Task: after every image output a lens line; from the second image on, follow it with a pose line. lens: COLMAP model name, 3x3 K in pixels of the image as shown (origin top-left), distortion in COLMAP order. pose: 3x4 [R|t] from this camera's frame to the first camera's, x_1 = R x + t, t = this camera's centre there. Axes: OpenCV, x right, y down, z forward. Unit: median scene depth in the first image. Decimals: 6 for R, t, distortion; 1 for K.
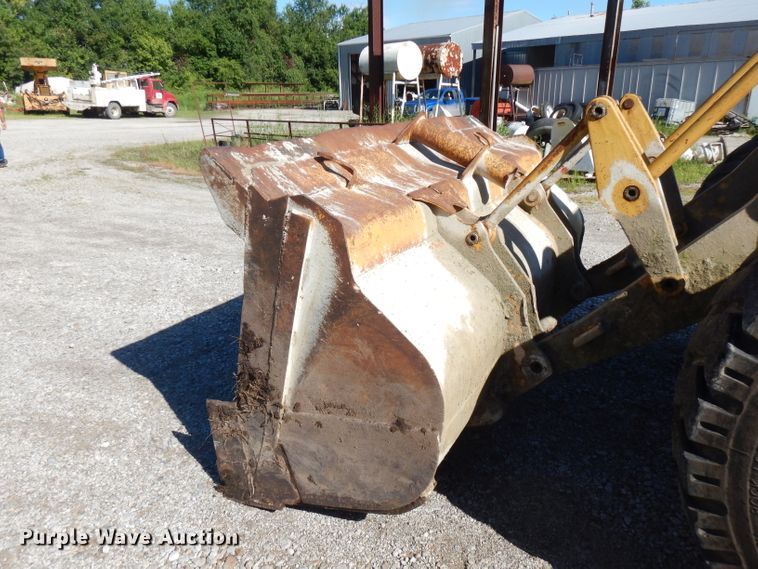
lens RADIAL K [[591.2, 0, 391.7], [0, 591.2, 280.0], [0, 0, 1]] dist [0.029042, 0.001595]
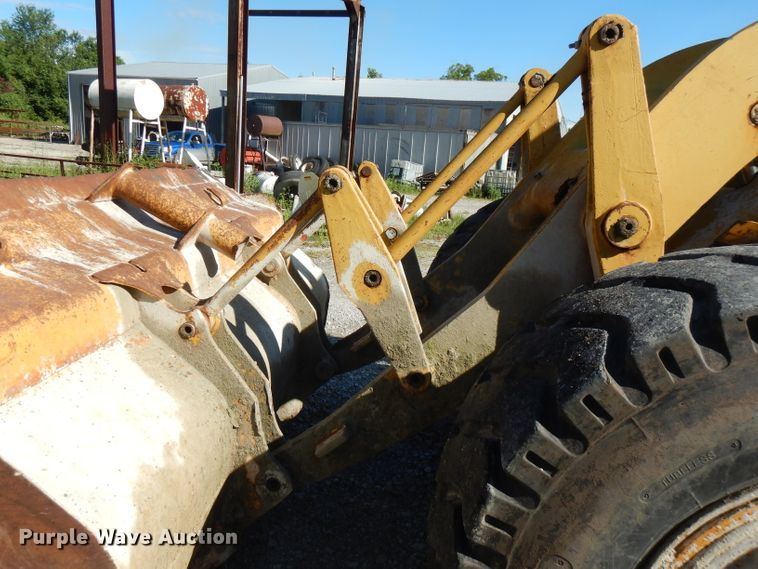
lens RADIAL K [[591.2, 0, 391.7], [0, 591.2, 280.0], [0, 0, 1]] dist [0.029042, 0.001595]
pose [[0.917783, -0.009916, 0.396959, 0.071224], [0.040795, 0.996753, -0.069422, -0.068951], [-0.394982, 0.079908, 0.915207, 0.164249]]
